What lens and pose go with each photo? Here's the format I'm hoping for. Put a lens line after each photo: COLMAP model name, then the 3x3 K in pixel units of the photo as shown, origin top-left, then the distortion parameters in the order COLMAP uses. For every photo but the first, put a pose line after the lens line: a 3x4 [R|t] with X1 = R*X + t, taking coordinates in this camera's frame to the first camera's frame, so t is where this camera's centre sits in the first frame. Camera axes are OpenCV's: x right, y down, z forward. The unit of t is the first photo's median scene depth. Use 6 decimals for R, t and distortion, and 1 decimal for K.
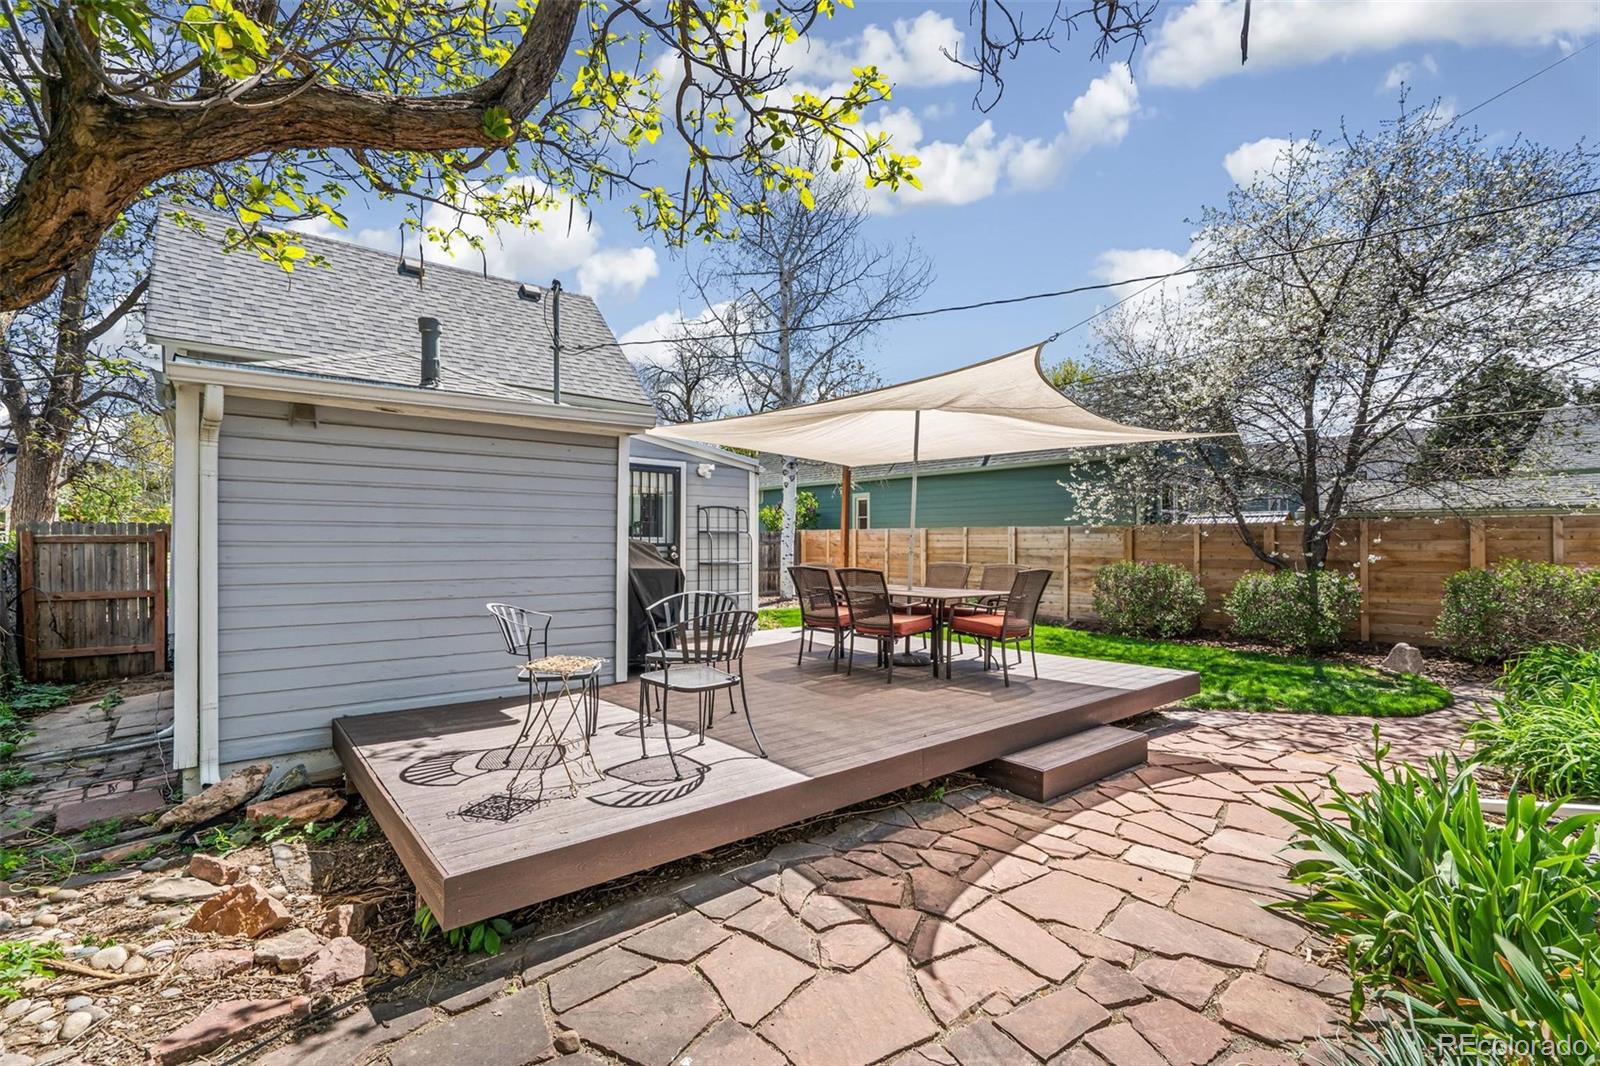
lens RADIAL K [[747.3, 0, 808.1], [0, 747.3, 535.8], [0, 0, 1]] dist [-0.005335, 0.003066]
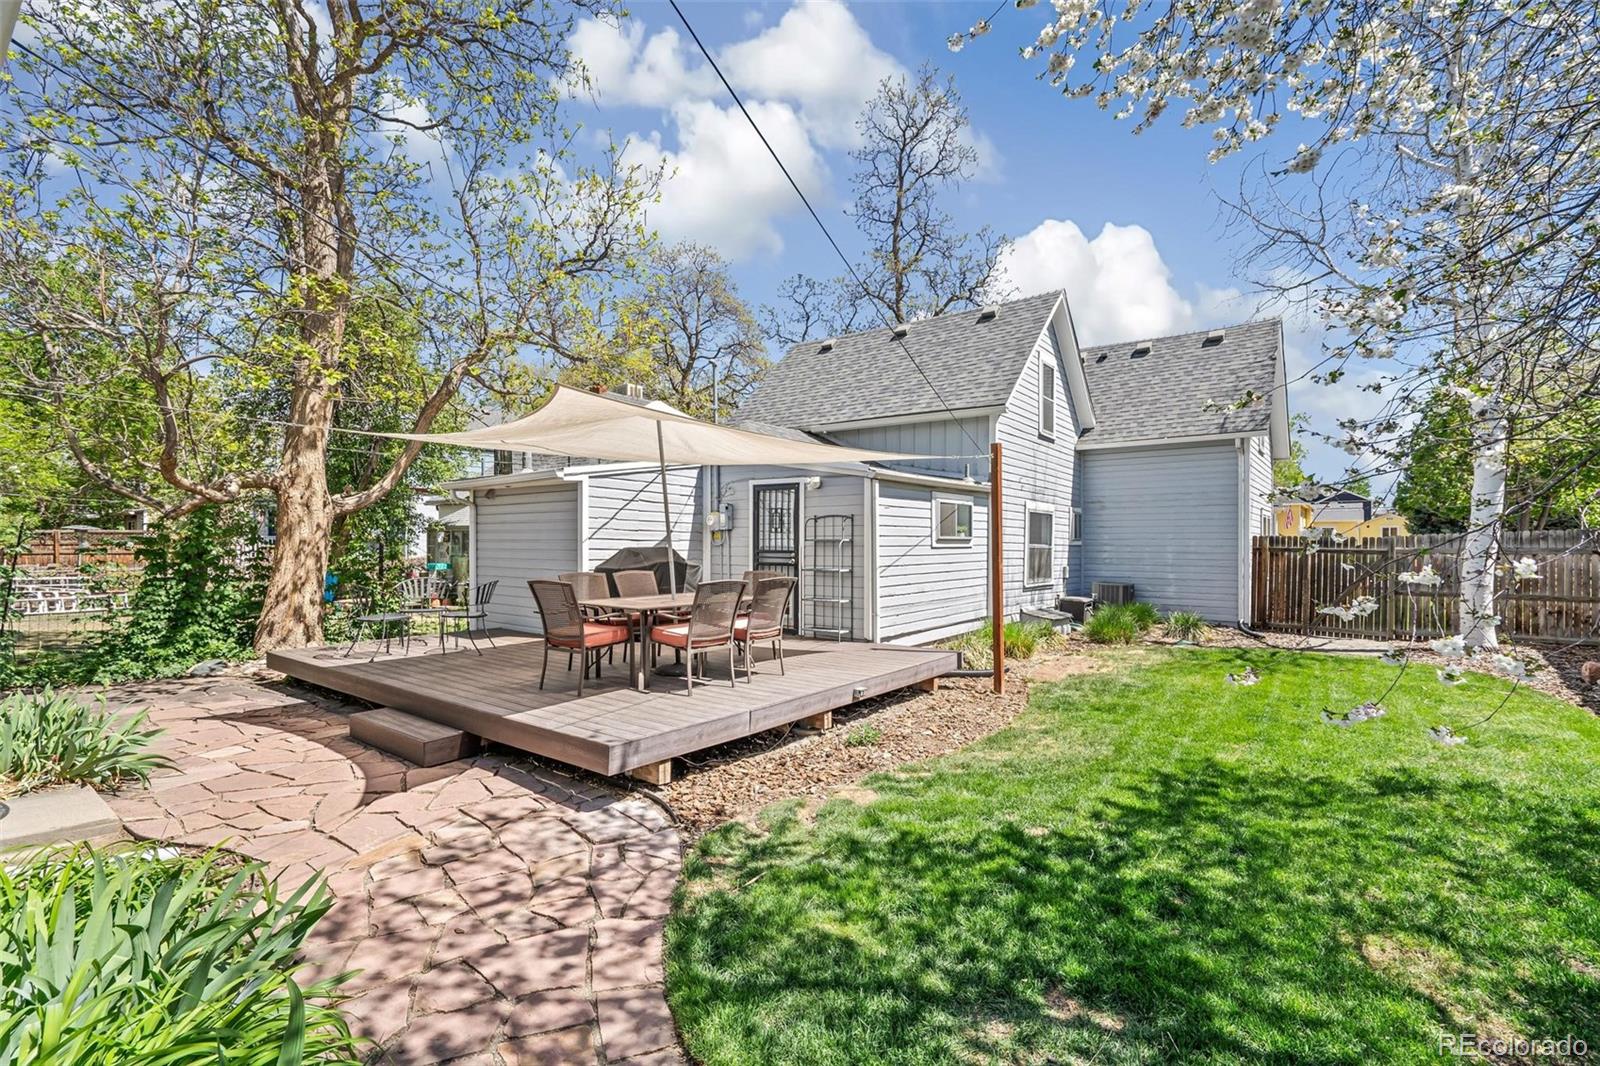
lens RADIAL K [[747.3, 0, 789.5], [0, 747.3, 542.0], [0, 0, 1]] dist [-0.005335, 0.003066]
pose [[0.172978, -0.001166, -0.984925, 0.931114], [0.006566, 0.999978, -0.000030, -0.003099], [0.984904, -0.006462, 0.172982, 0.794624]]
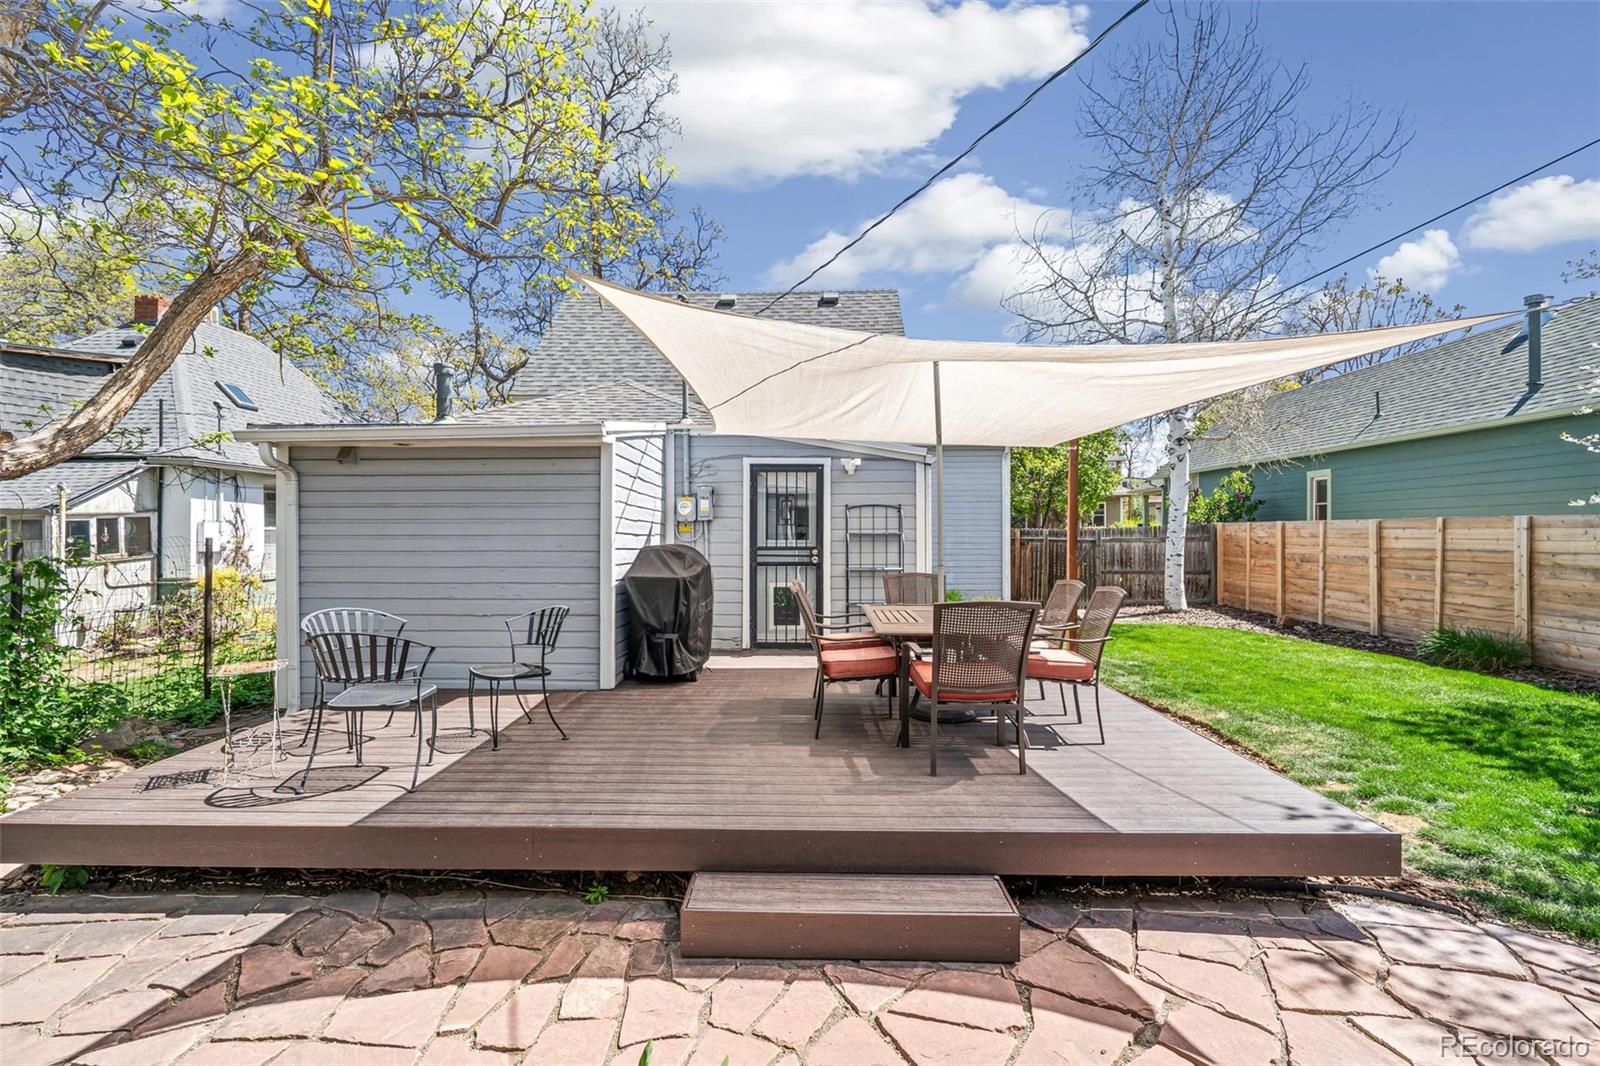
lens RADIAL K [[747.3, 0, 794.6], [0, 747.3, 534.3], [0, 0, 1]] dist [-0.005335, 0.003066]
pose [[0.736725, -0.000638, -0.676192, 0.428934], [0.008907, 0.999922, 0.008761, -0.013646], [0.676134, -0.012477, 0.736673, 0.295701]]
